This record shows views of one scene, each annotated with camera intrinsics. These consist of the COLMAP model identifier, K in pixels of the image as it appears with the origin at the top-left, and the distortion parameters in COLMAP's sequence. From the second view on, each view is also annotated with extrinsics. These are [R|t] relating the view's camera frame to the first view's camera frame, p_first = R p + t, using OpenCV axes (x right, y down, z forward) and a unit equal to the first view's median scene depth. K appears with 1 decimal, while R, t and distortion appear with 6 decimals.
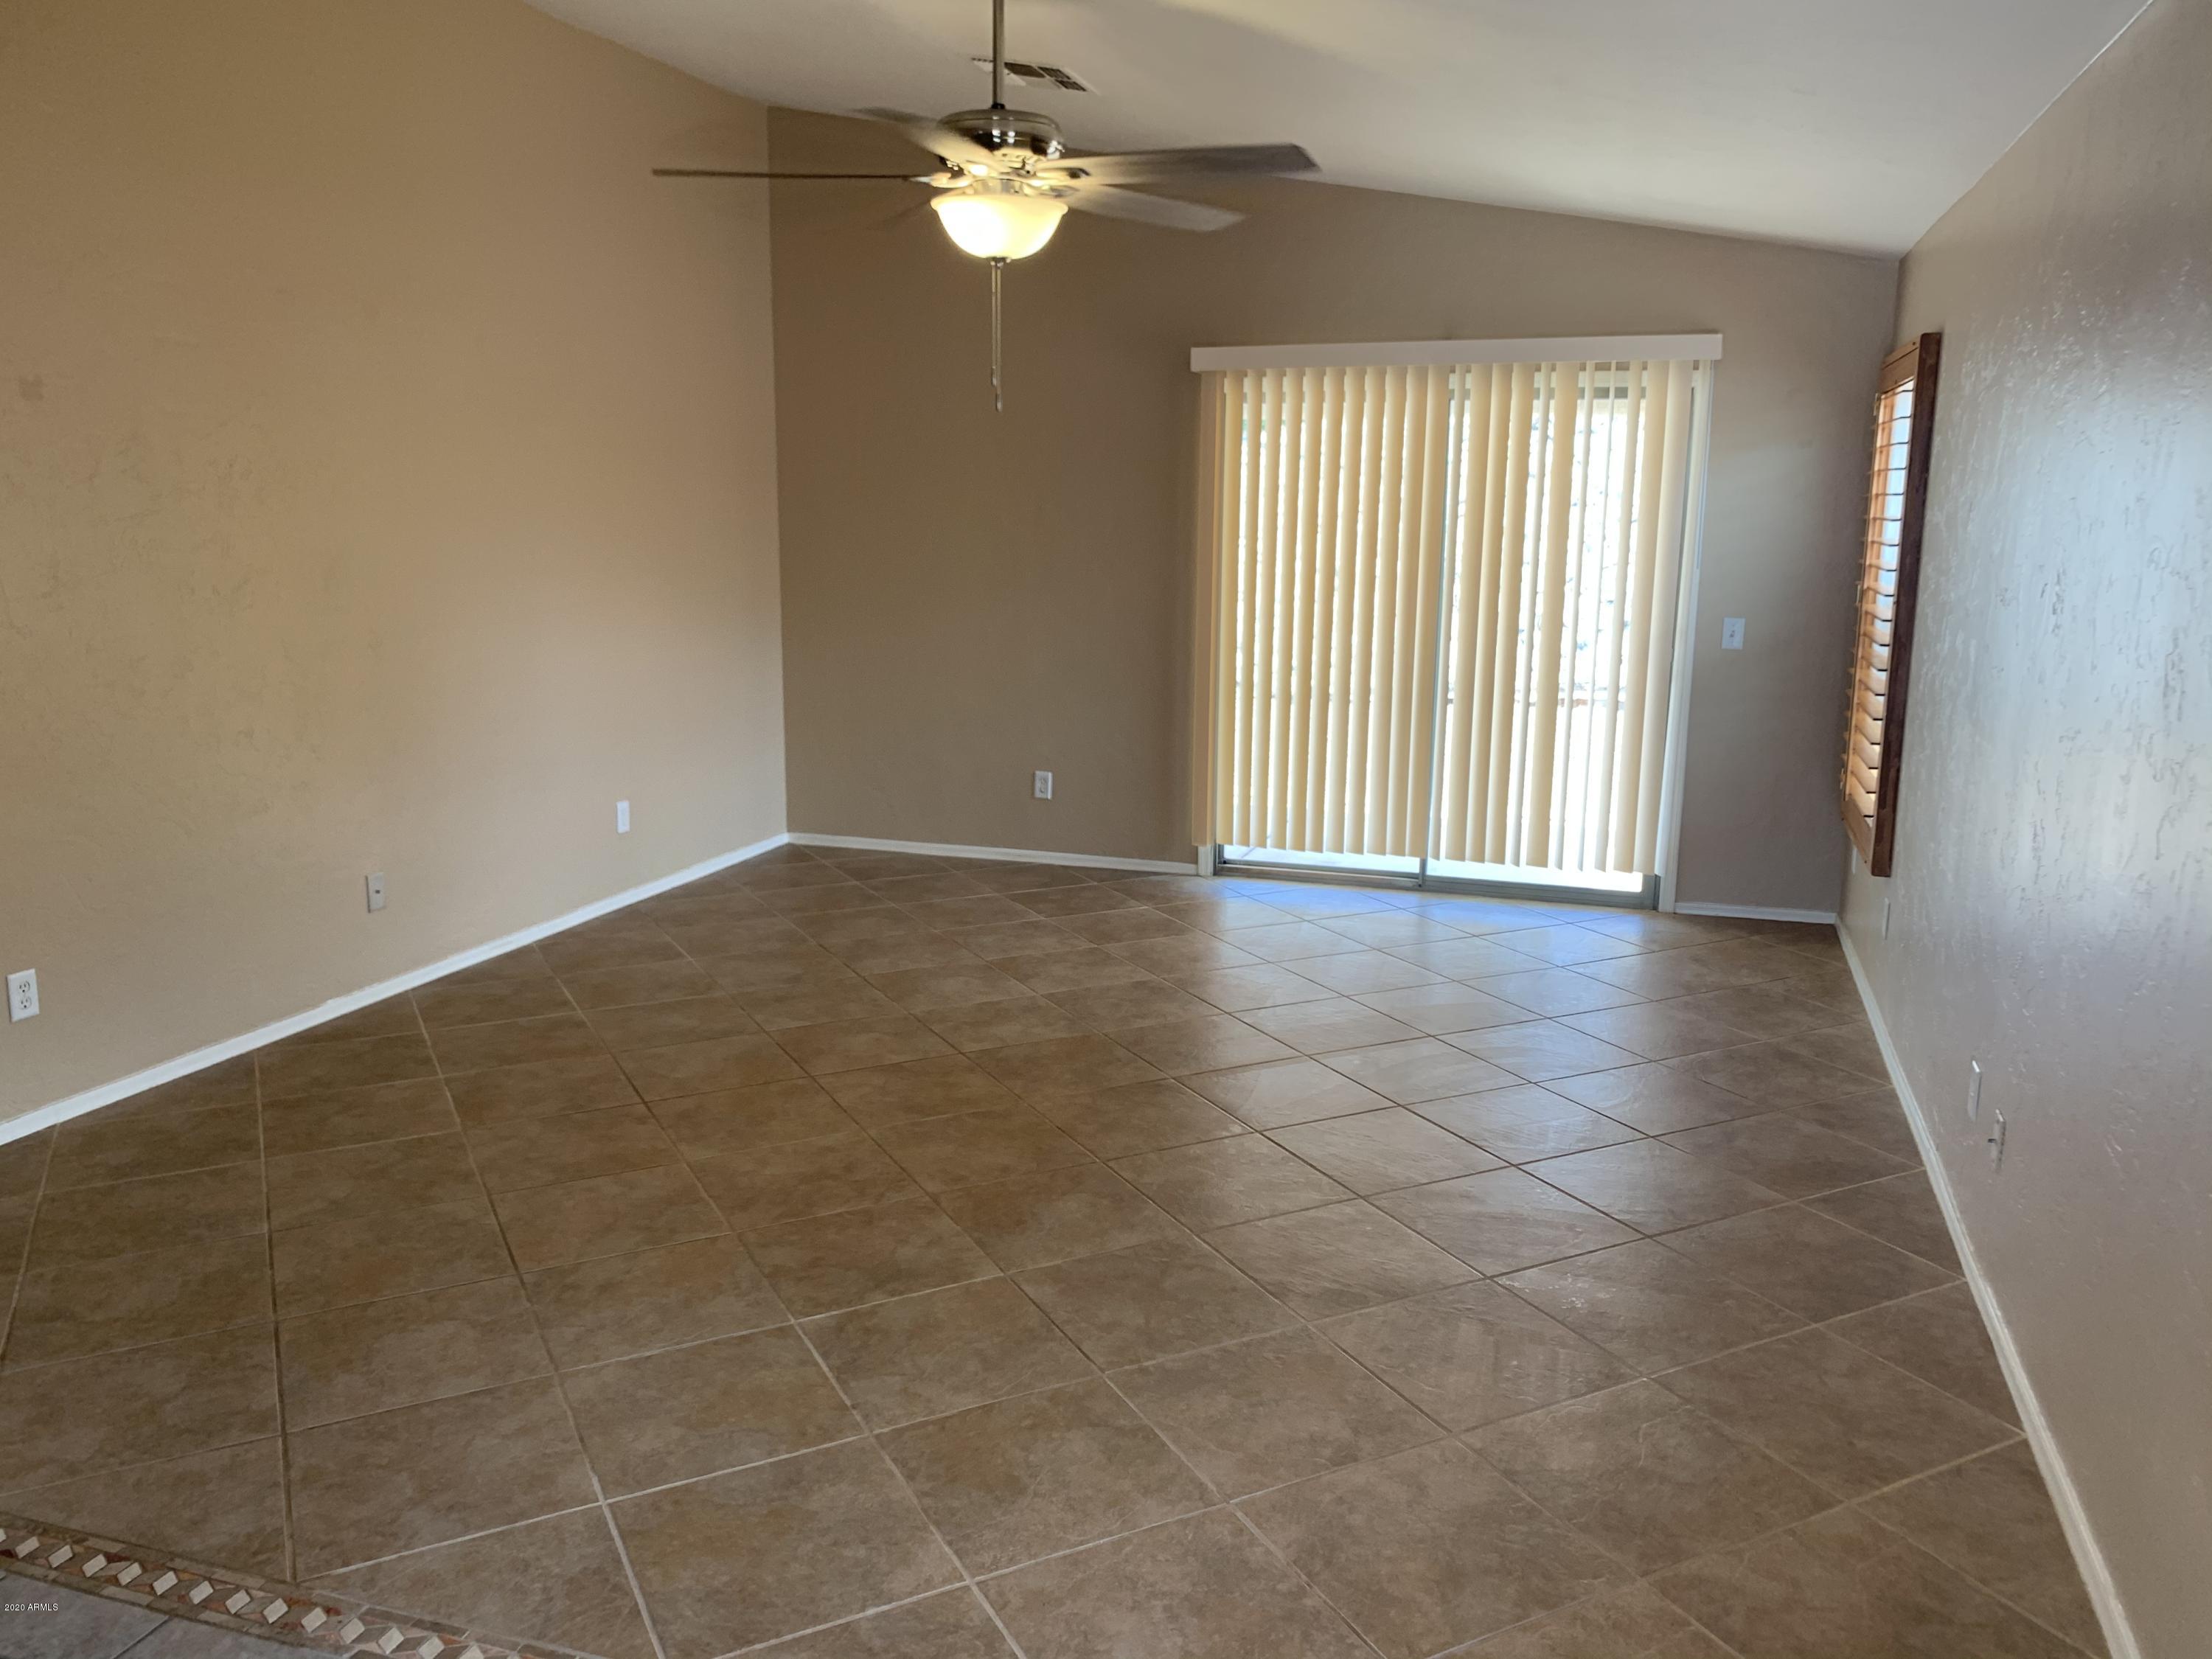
lens RADIAL K [[1709.6, 0, 1106.2], [0, 1709.6, 824.2], [0, 0, 1]] dist [0.017433, -0.033997]
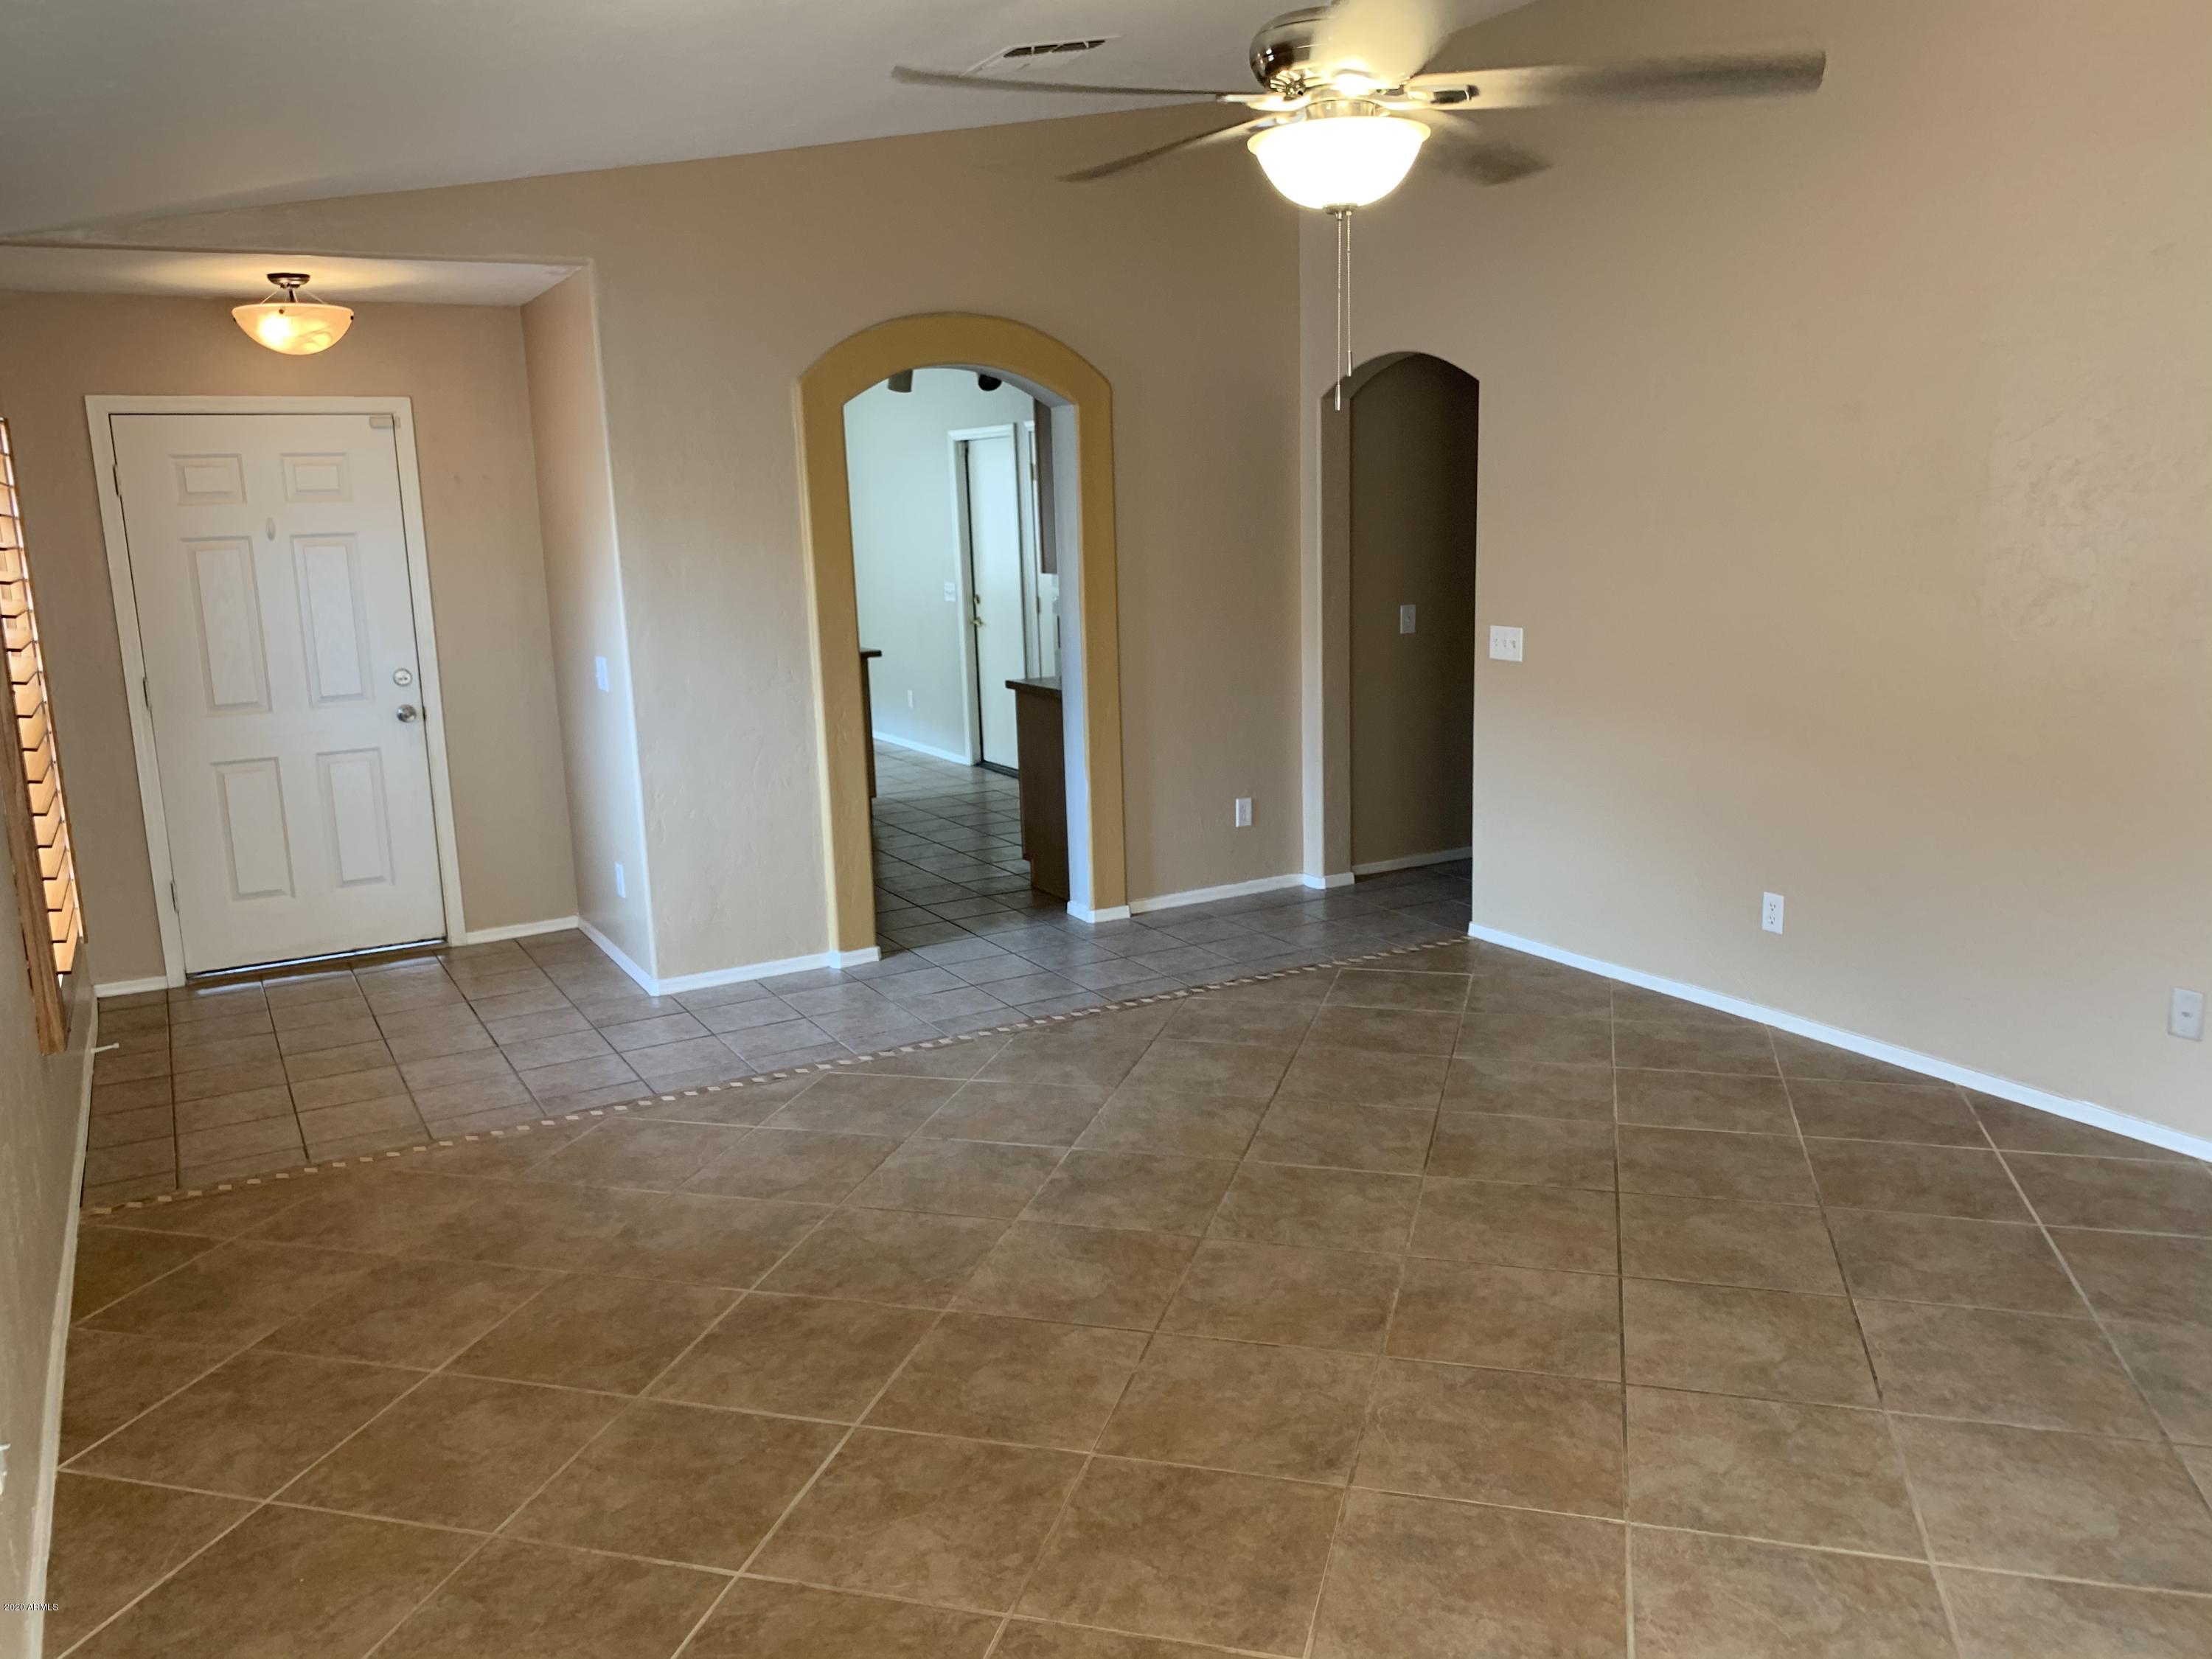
lens RADIAL K [[1709.6, 0, 1109.2], [0, 1709.6, 836.0], [0, 0, 1]] dist [0.017433, -0.033997]
pose [[-0.687046, 0.149839, -0.710997, 0.584351], [-0.114376, 0.944007, 0.309467, -0.290871], [0.717556, 0.293939, -0.631438, 1.493945]]
